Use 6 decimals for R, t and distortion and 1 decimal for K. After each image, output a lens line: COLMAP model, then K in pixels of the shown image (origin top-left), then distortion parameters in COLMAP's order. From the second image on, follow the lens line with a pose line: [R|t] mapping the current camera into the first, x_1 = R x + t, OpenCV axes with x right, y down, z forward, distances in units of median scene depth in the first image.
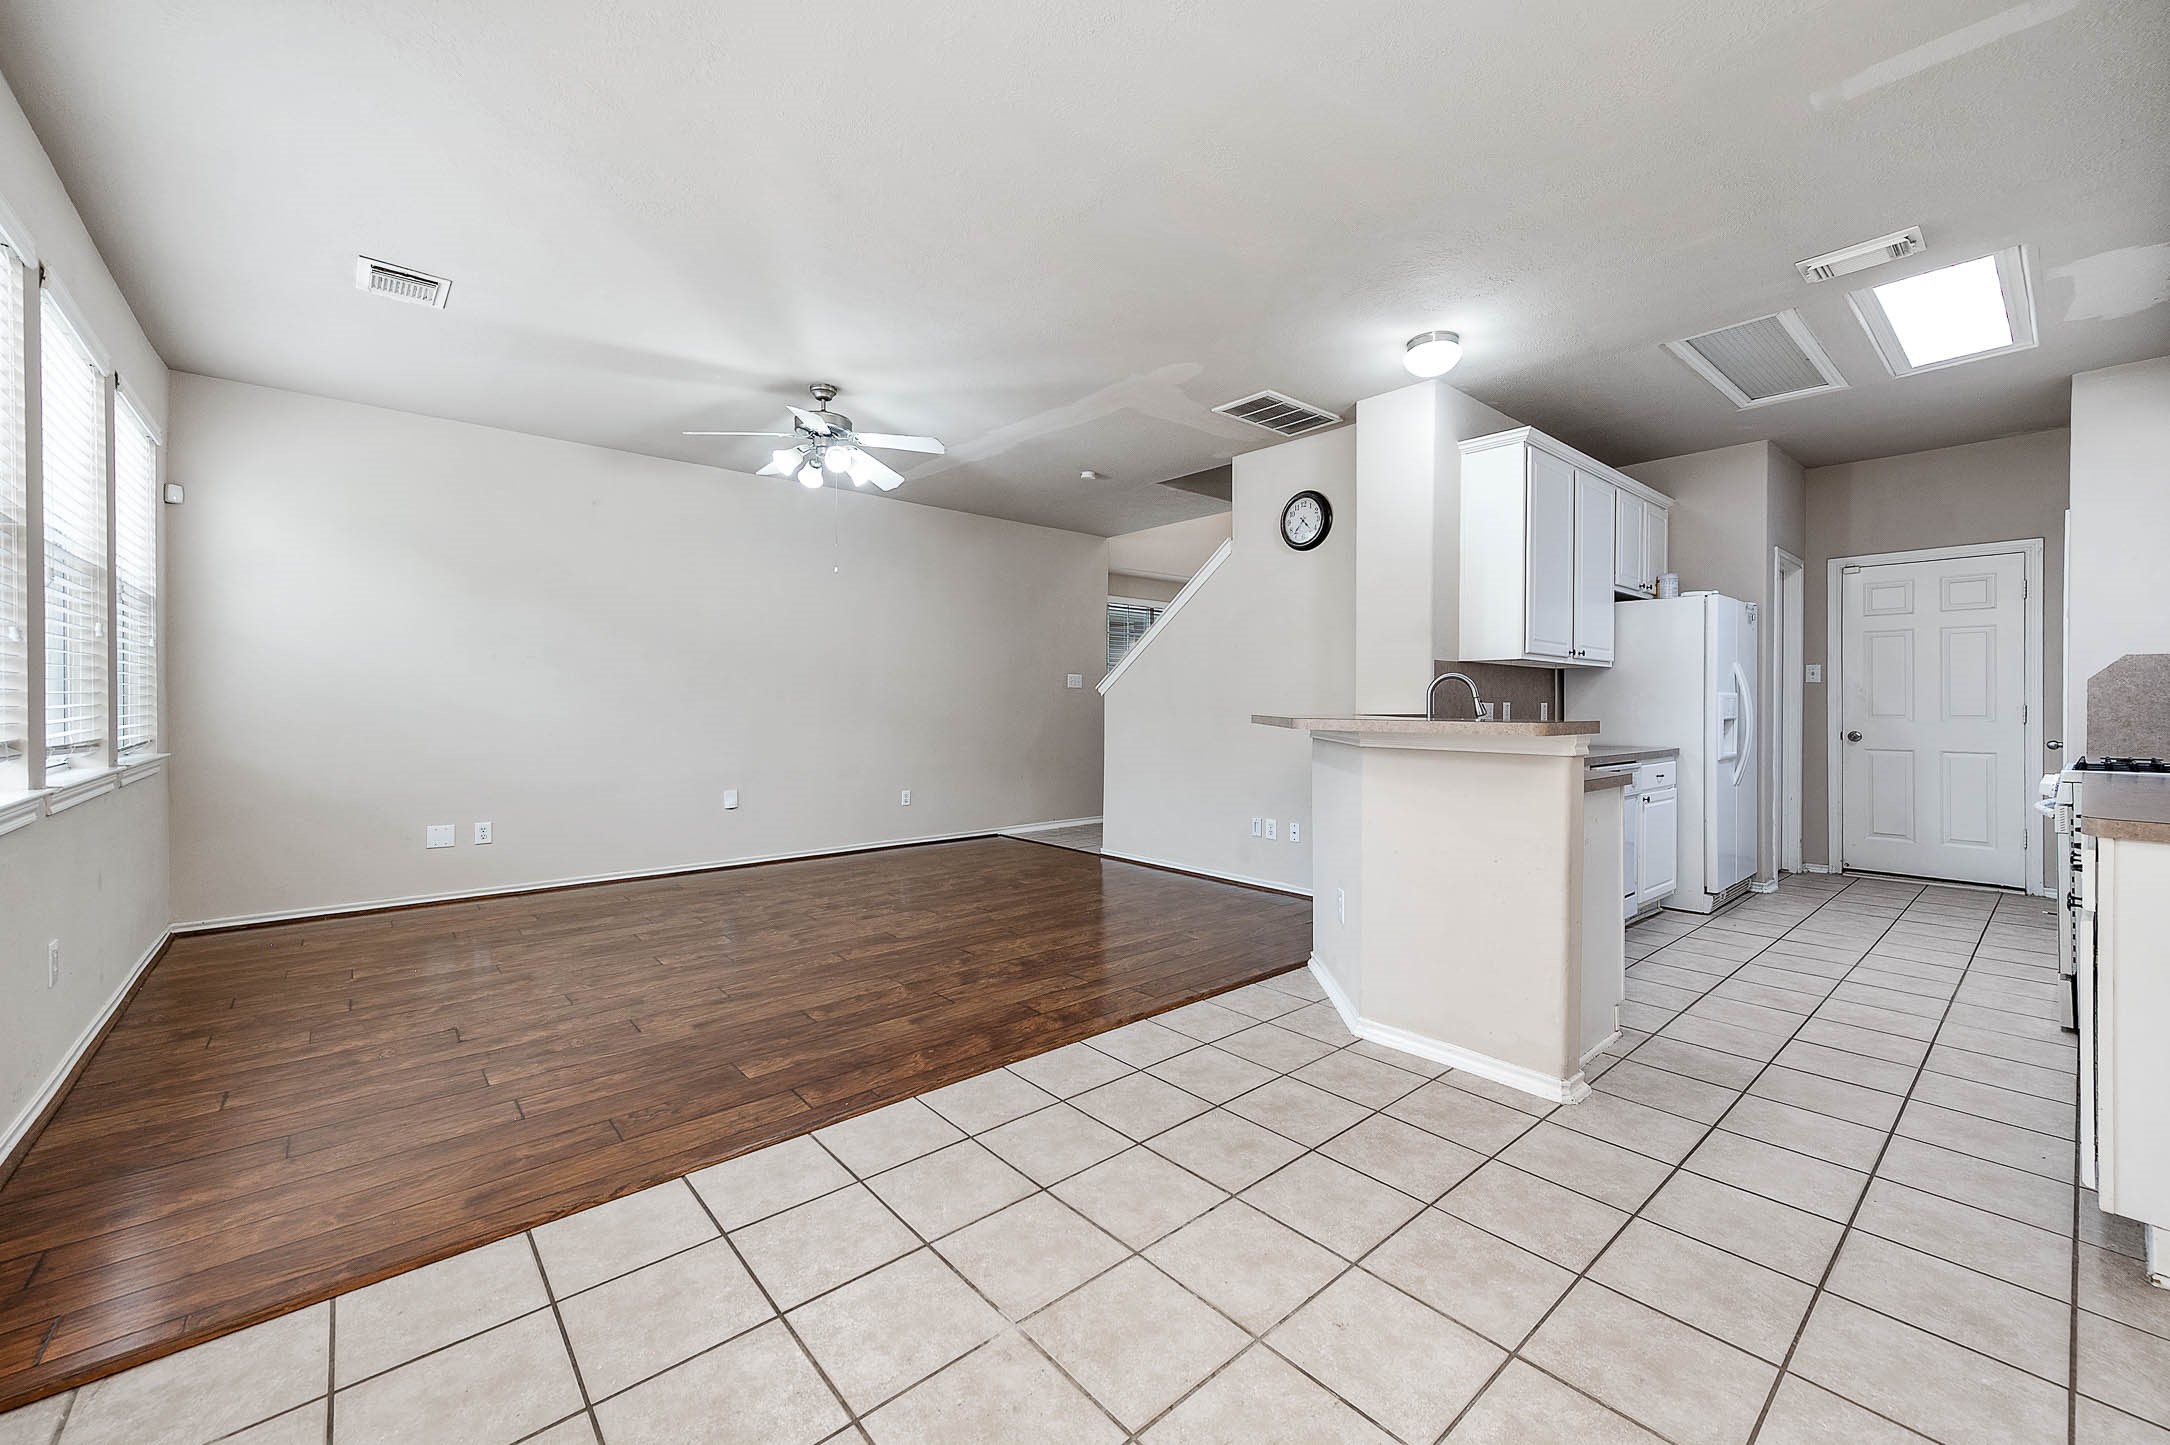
lens RADIAL K [[849.6, 0, 1082.6], [0, 849.6, 705.0], [0, 0, 1]] dist [0.011714, -0.000144]
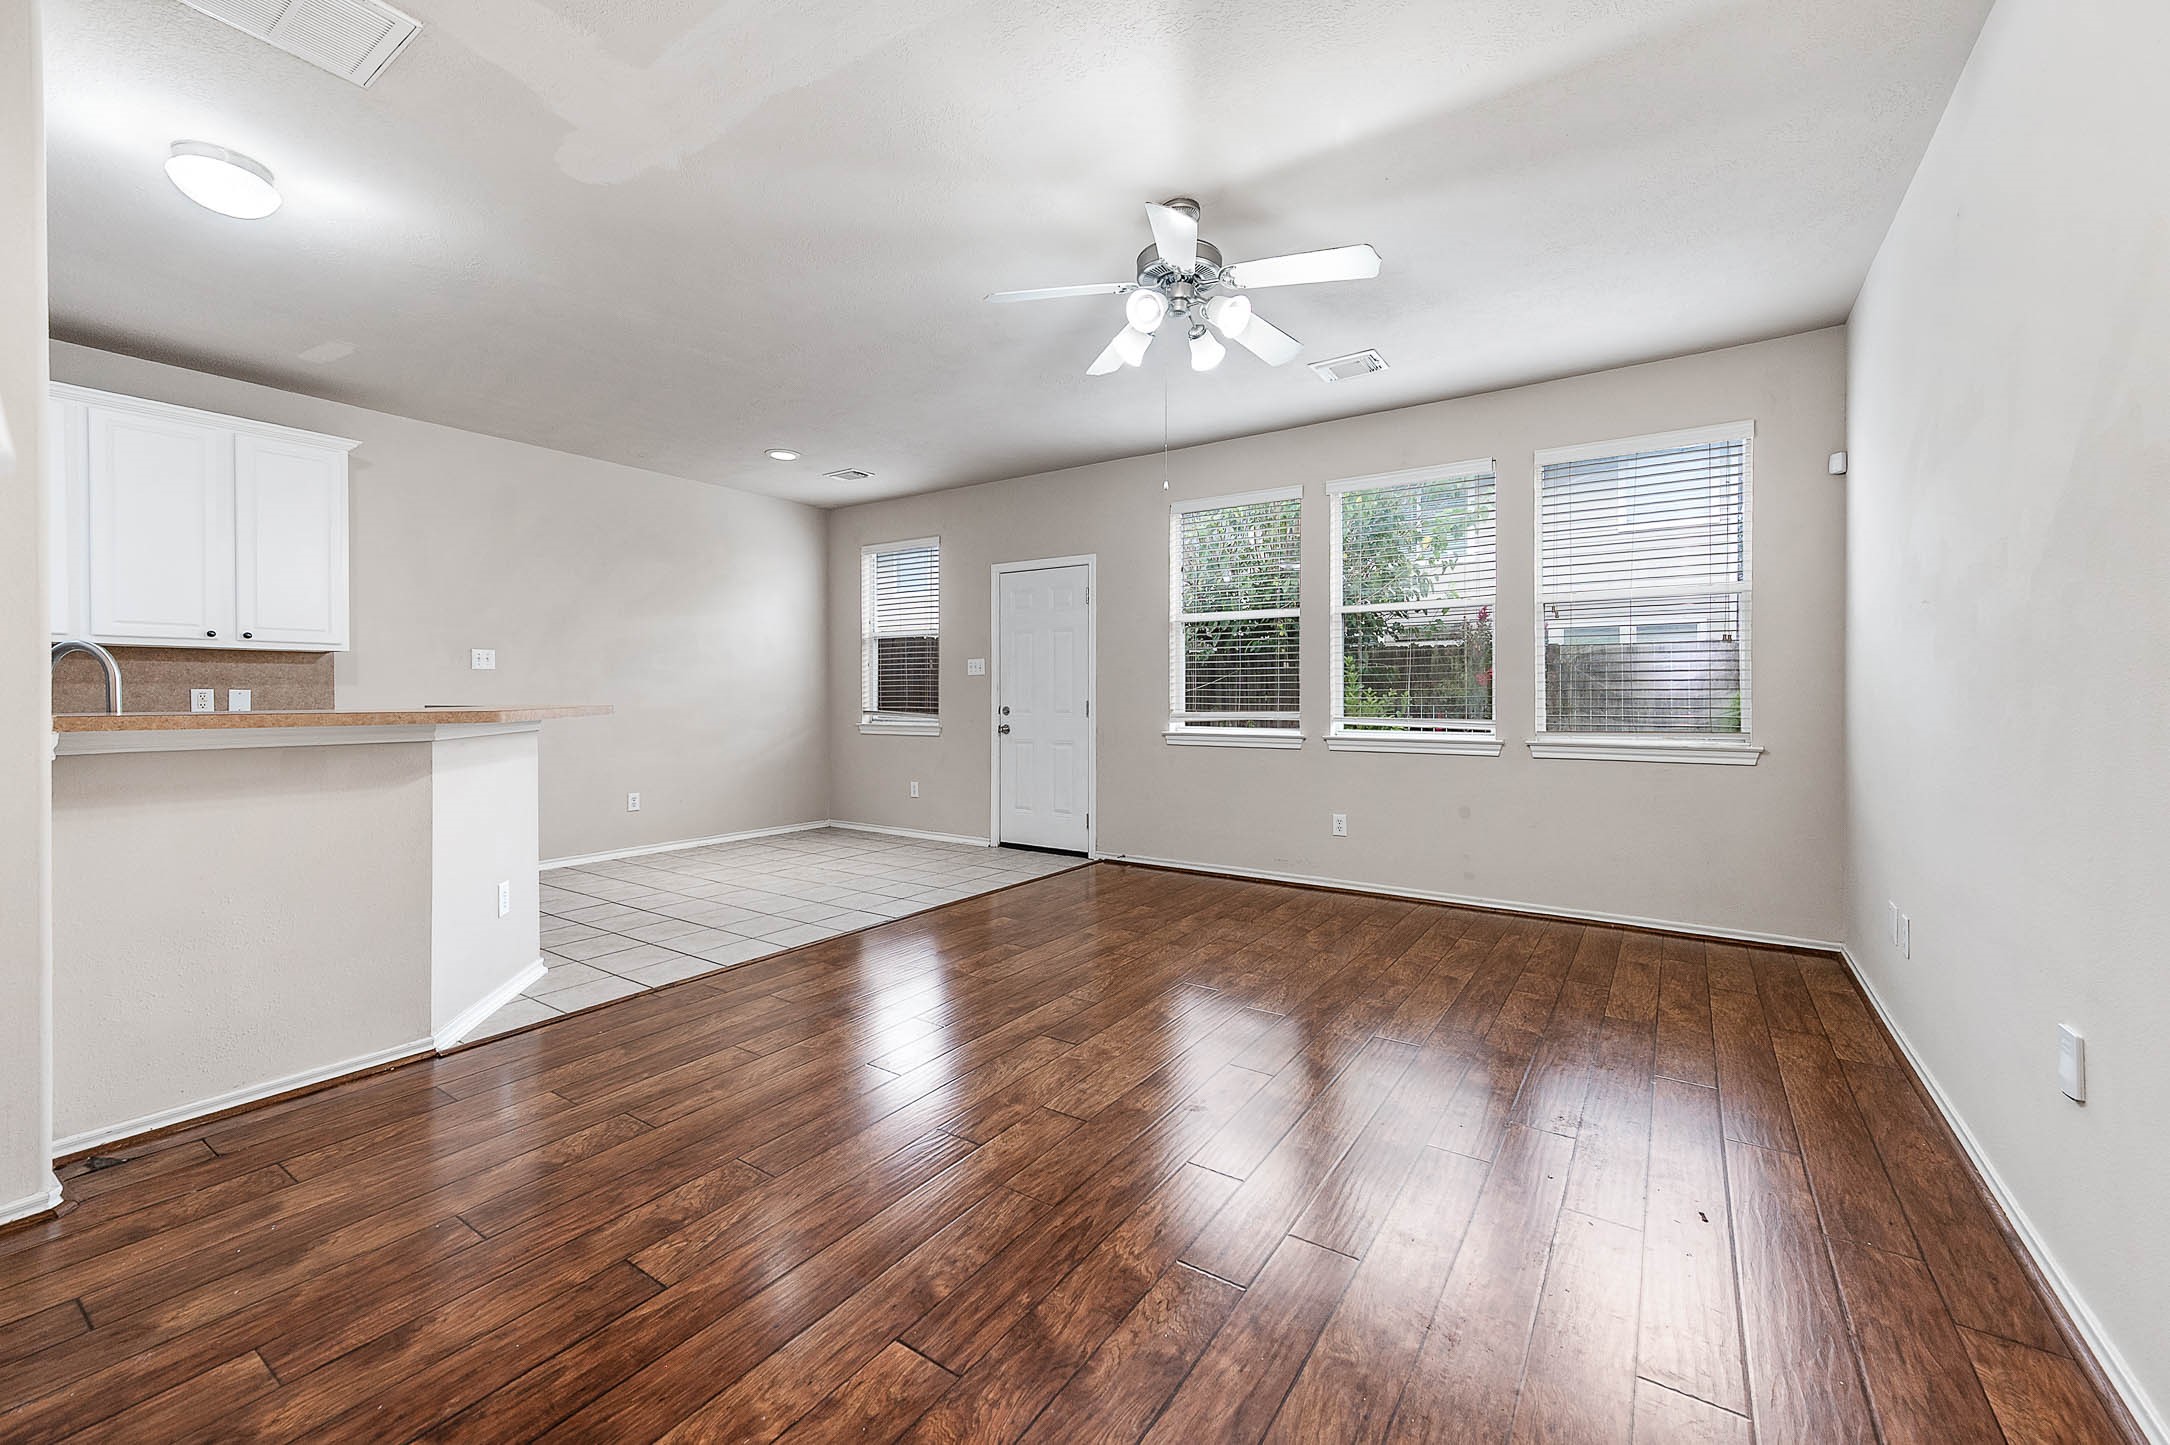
lens RADIAL K [[877.6, 0, 1085.0], [0, 877.6, 722.5], [0, 0, 1]] dist [-0.001367, -0.000089]
pose [[-0.965411, 0.004336, -0.260696, -0.055817], [-0.004827, 0.999393, 0.034497, -0.002892], [0.260687, 0.034562, -0.964804, 1.502717]]
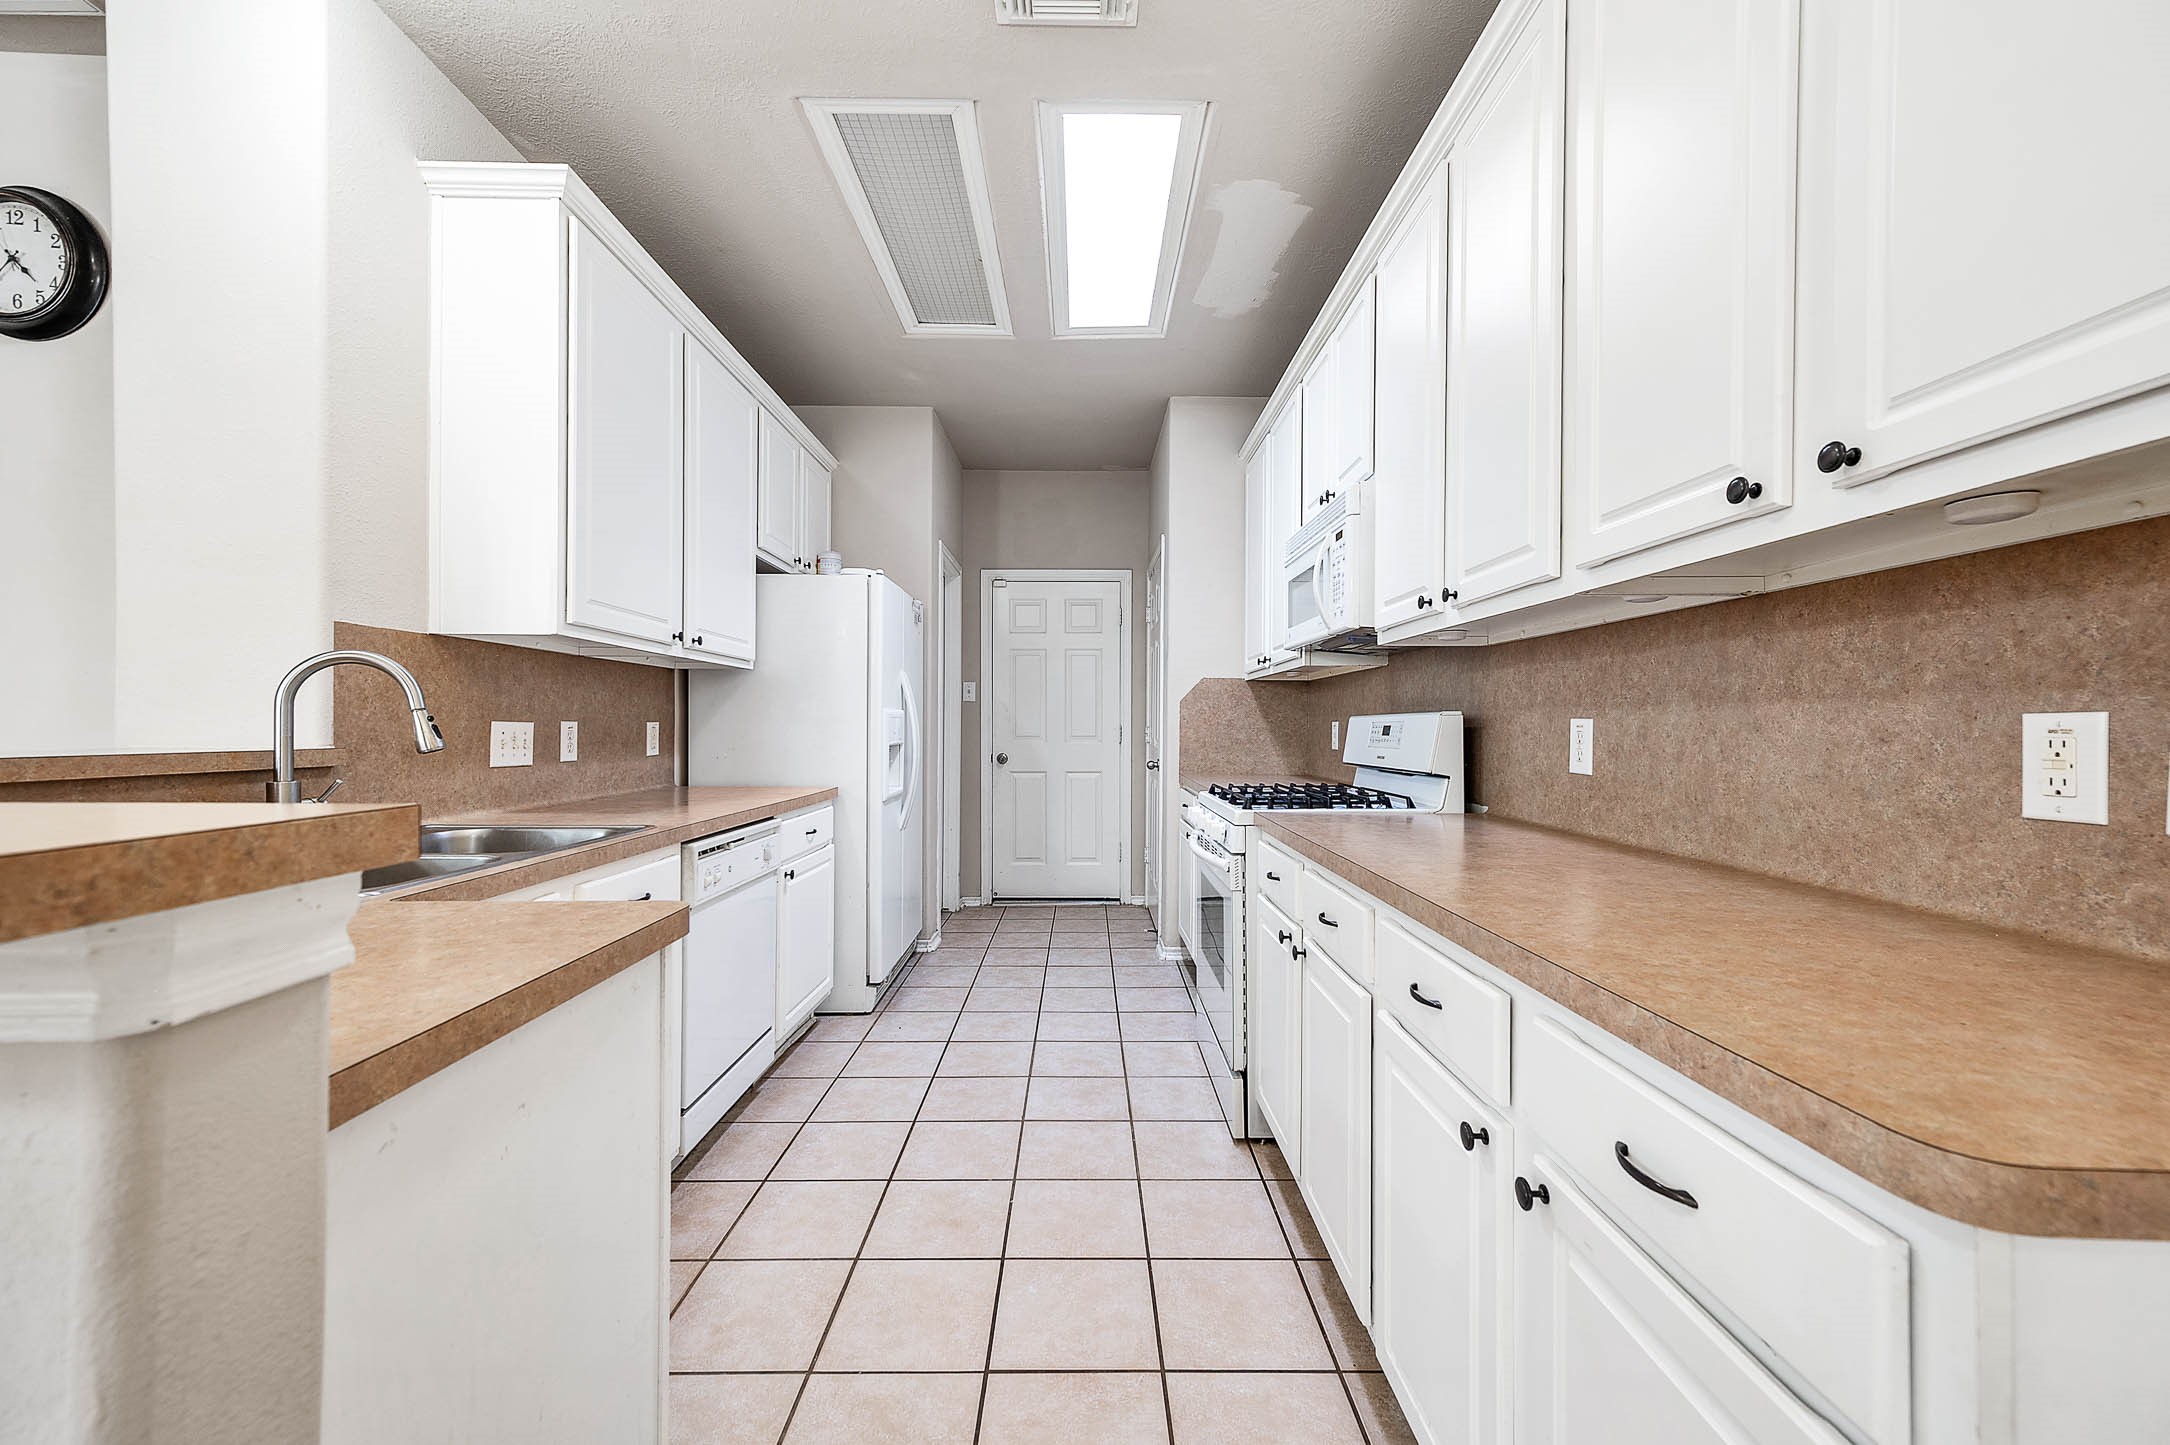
lens RADIAL K [[829.3, 0, 1085.0], [0, 829.3, 722.5], [0, 0, 1]] dist [-0.000204, -0.000031]
pose [[0.645398, 0.002690, 0.763842, 0.315133], [-0.000580, 0.999995, -0.003032, -0.000998], [-0.763847, 0.001514, 0.645396, 0.412857]]
